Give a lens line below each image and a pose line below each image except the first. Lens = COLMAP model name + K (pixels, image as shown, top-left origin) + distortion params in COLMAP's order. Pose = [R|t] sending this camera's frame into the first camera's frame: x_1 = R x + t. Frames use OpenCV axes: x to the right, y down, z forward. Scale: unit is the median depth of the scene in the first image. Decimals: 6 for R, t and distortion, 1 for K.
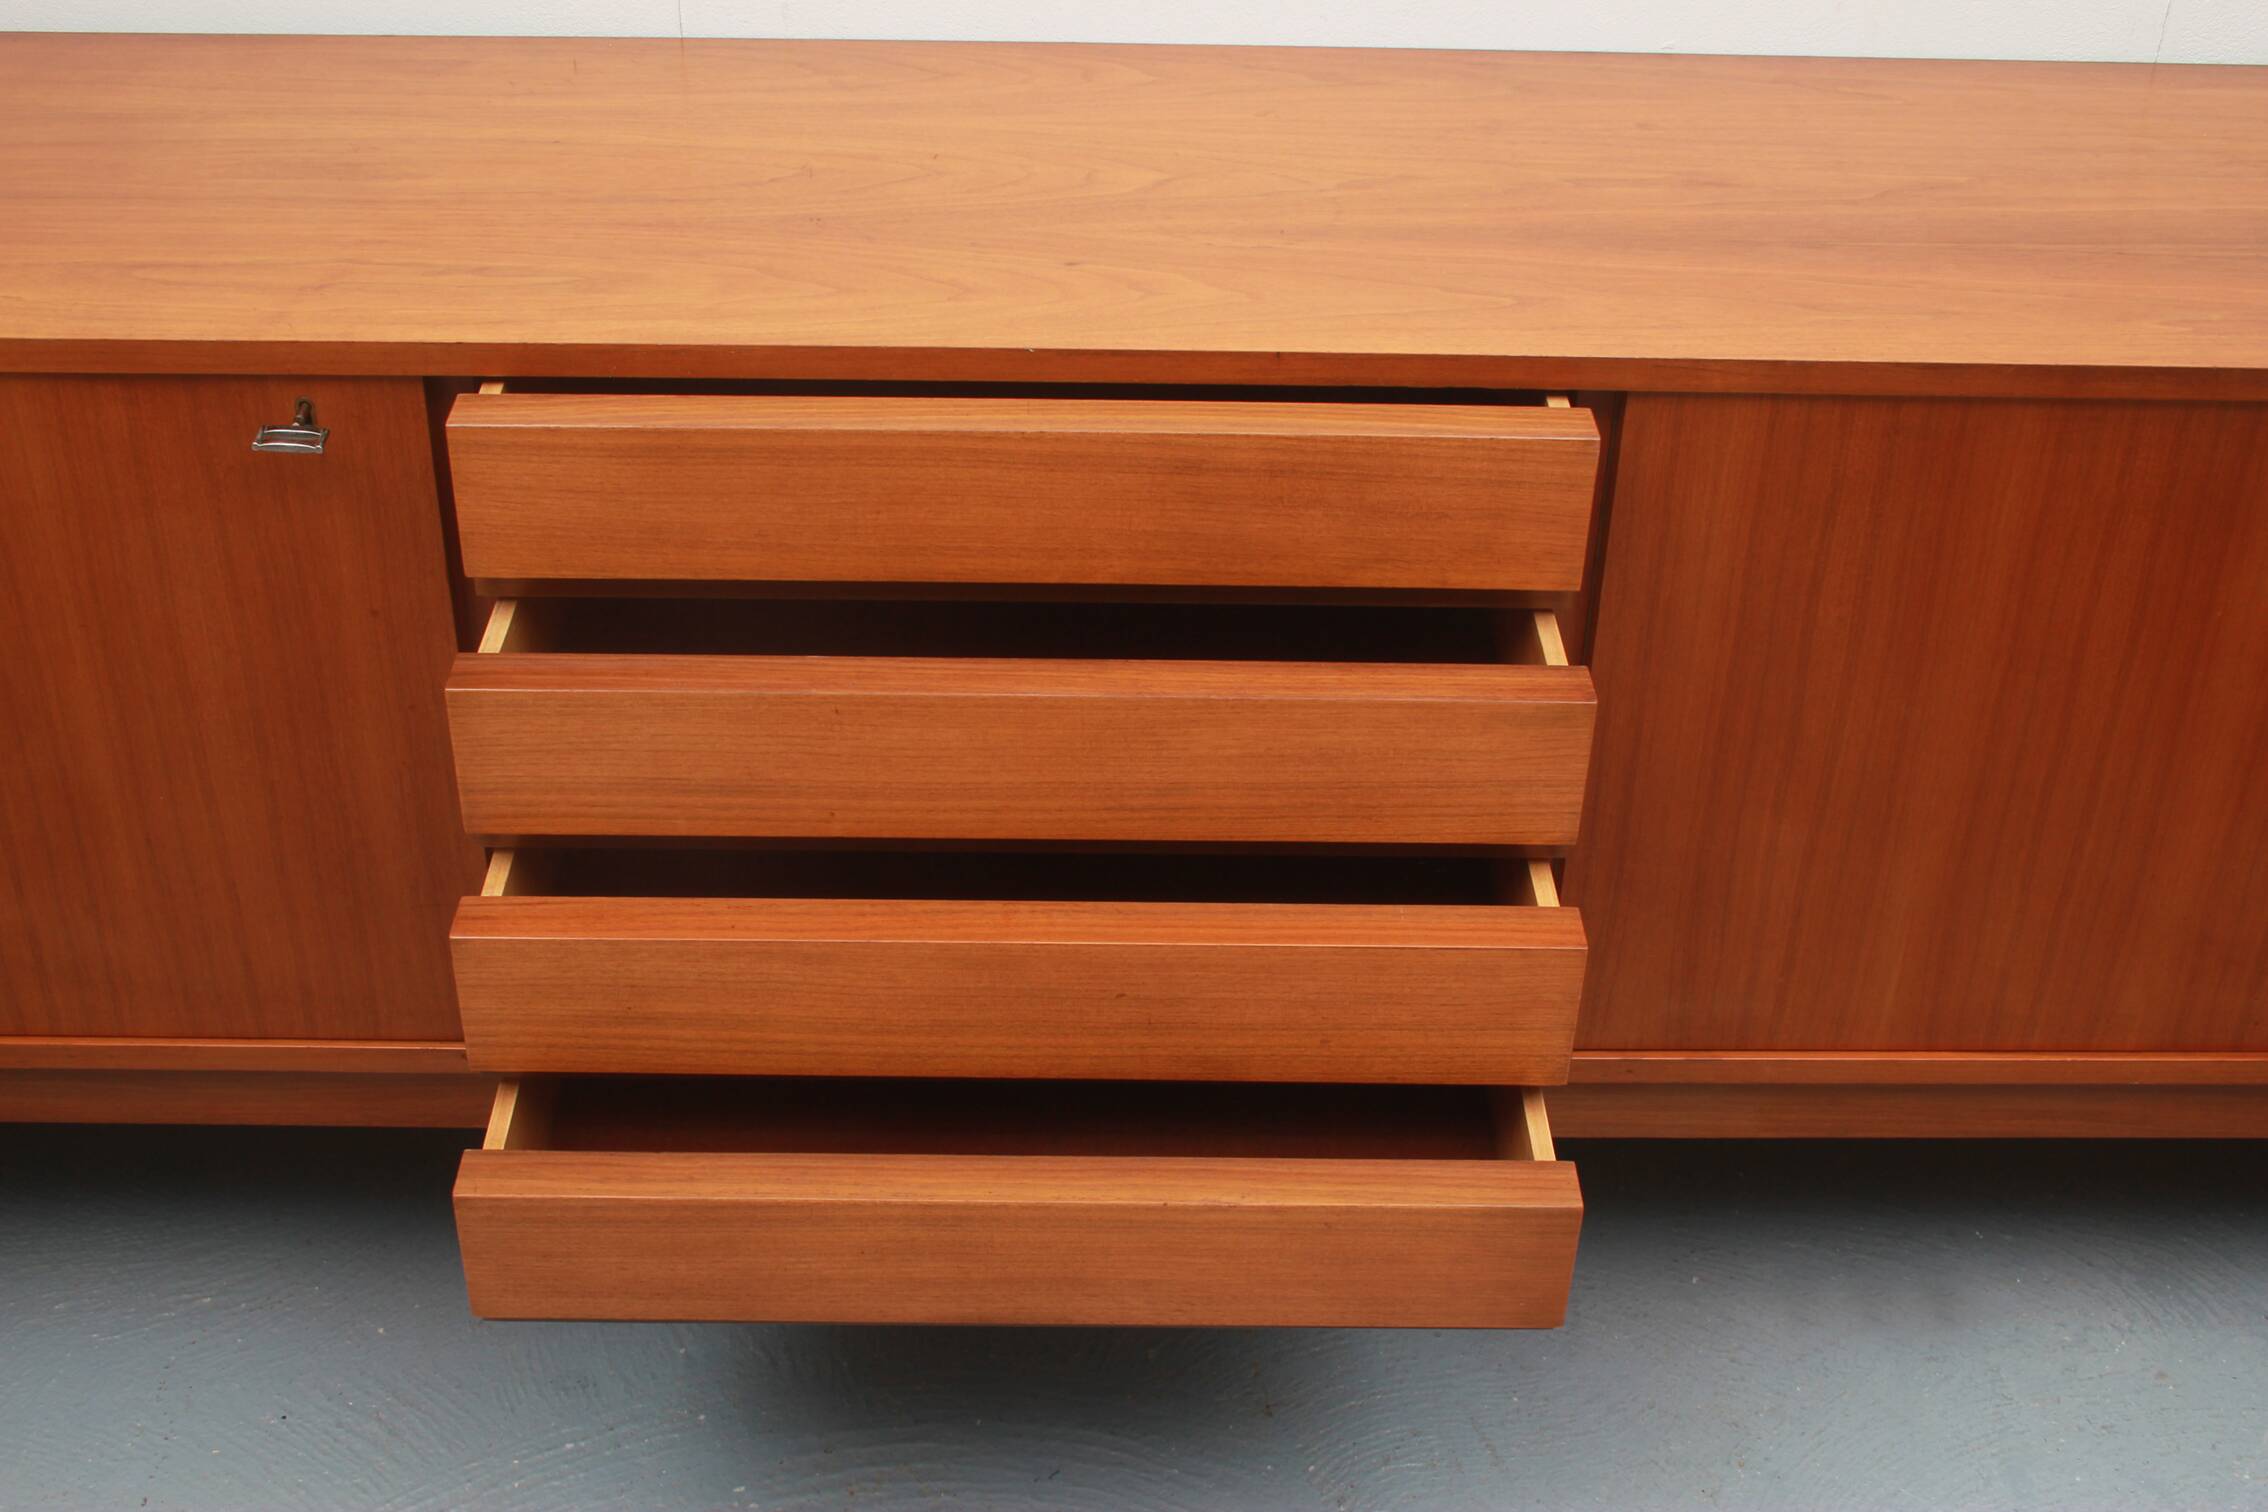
lens RADIAL K [[2748.6, 0, 1134.0], [0, 2748.6, 756.0], [0, 0, 1]] dist [-0.065442, 0.073449]
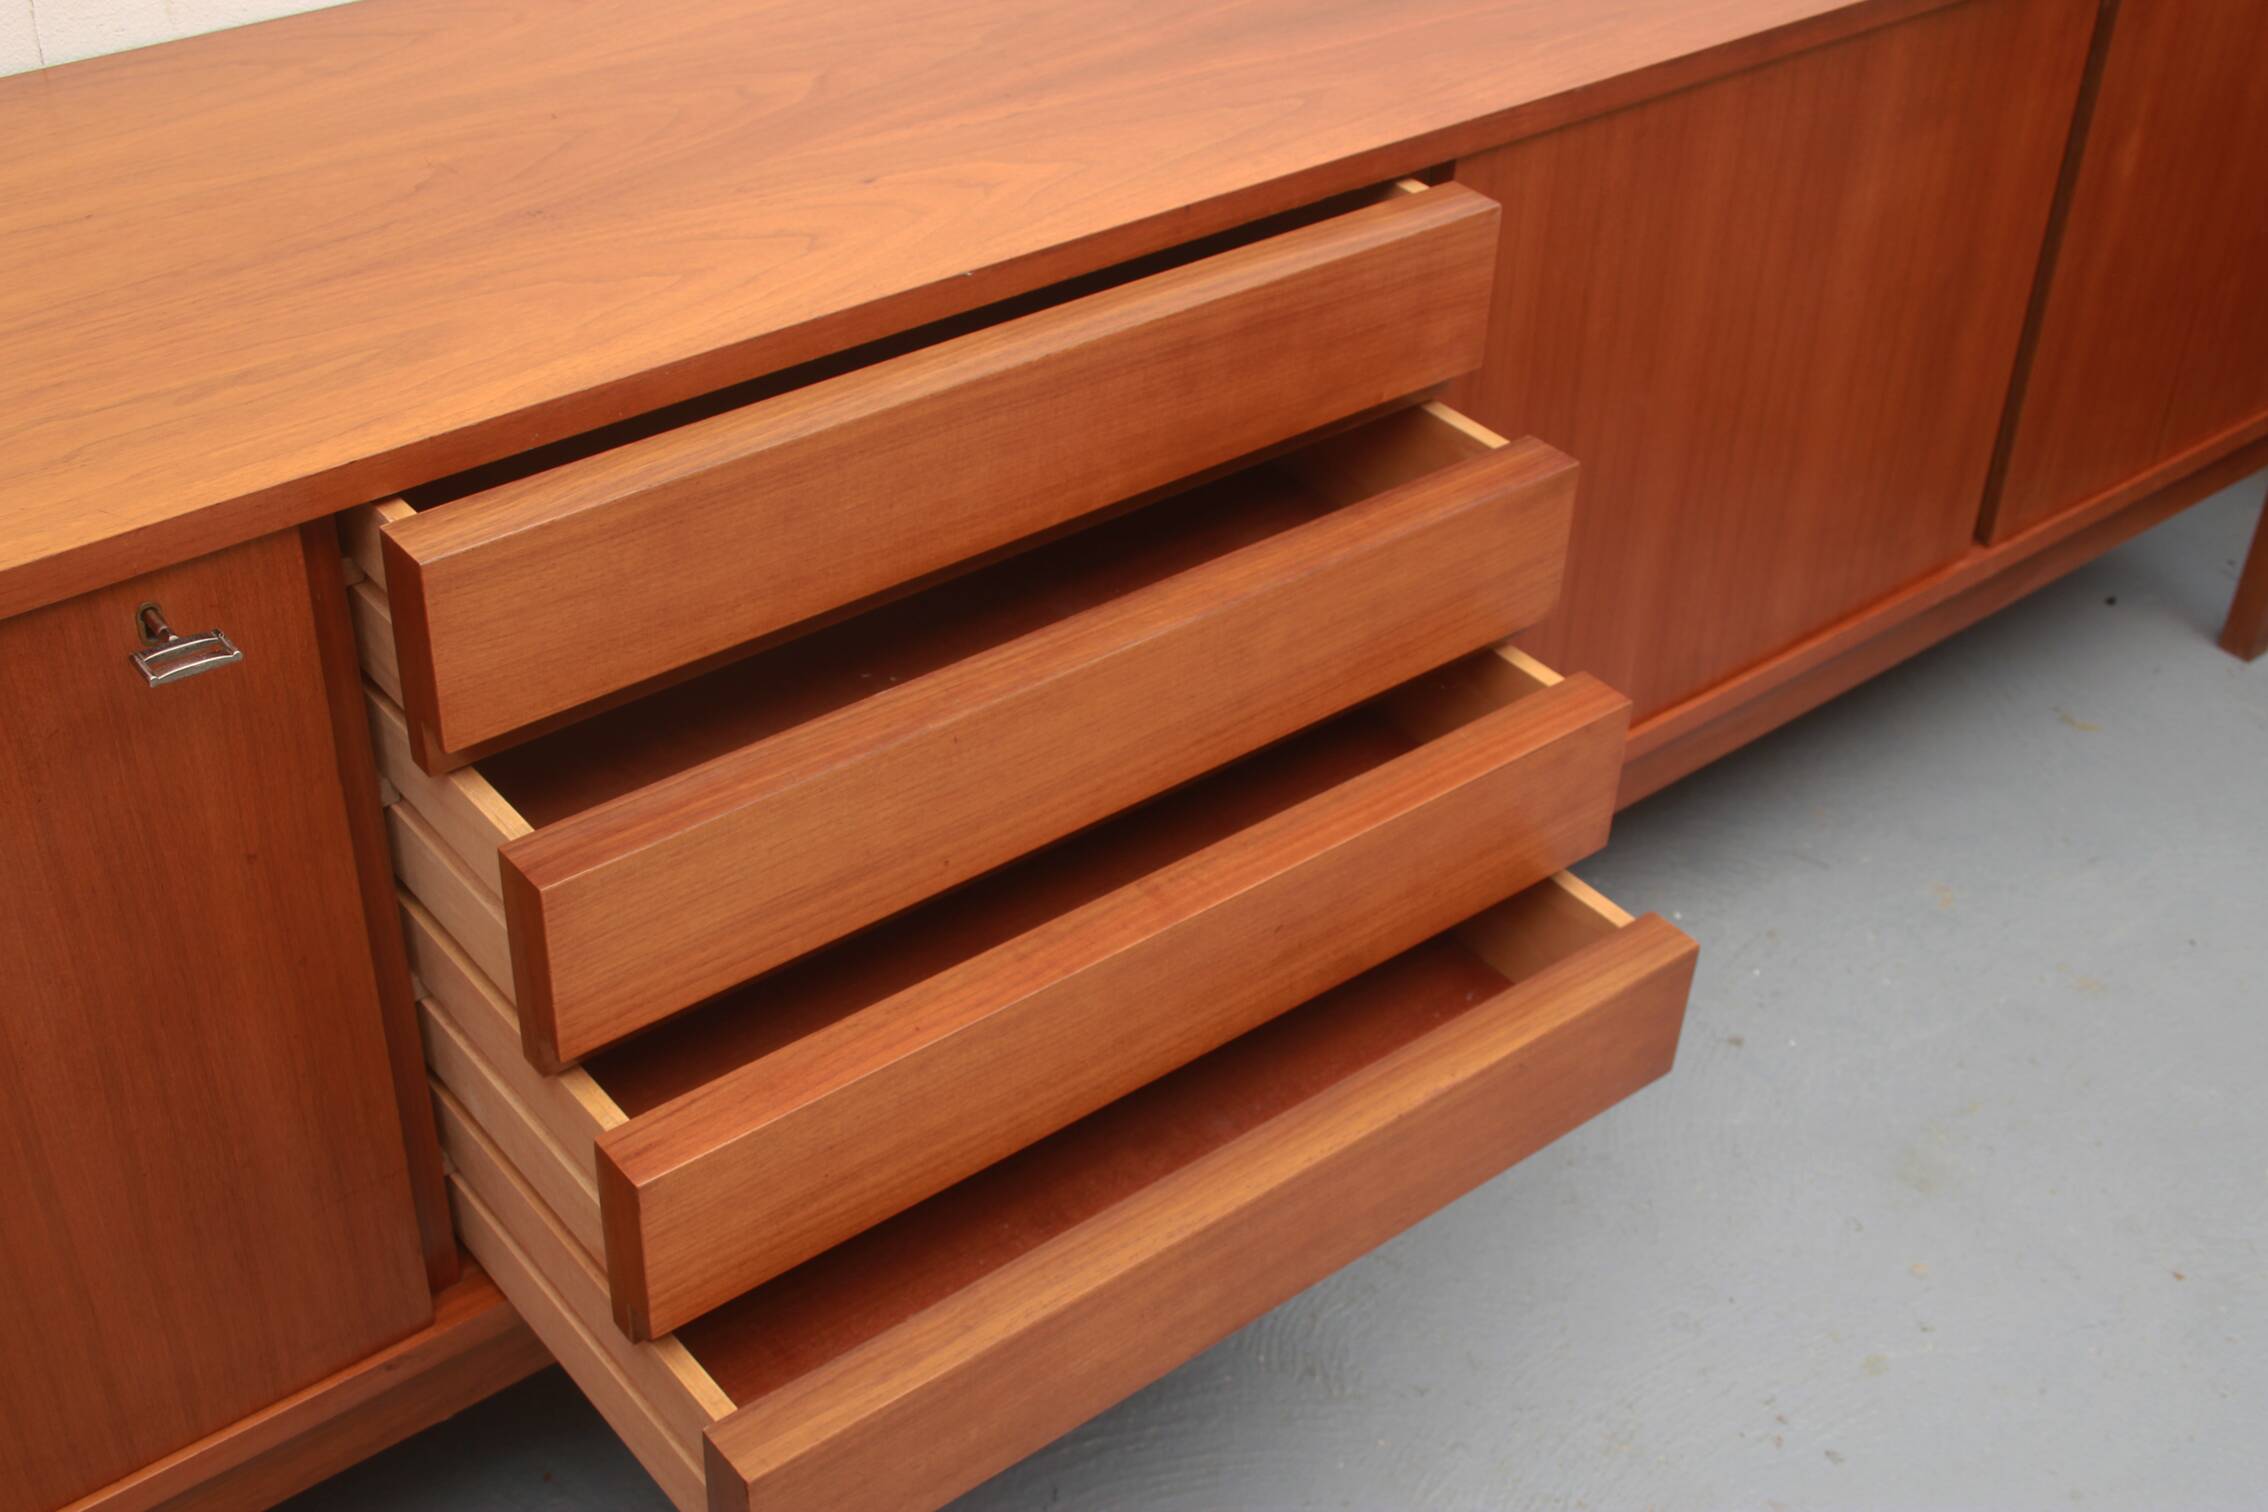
lens RADIAL K [[2677.4, 0, 1134.0], [0, 2677.4, 756.0], [0, 0, 1]] dist [-0.055596, 0.020333]
pose [[0.788684, -0.353859, 0.502753, -0.462707], [0.331618, 0.933446, 0.136779, -0.102113], [-0.517694, 0.058846, 0.853540, 0.261949]]
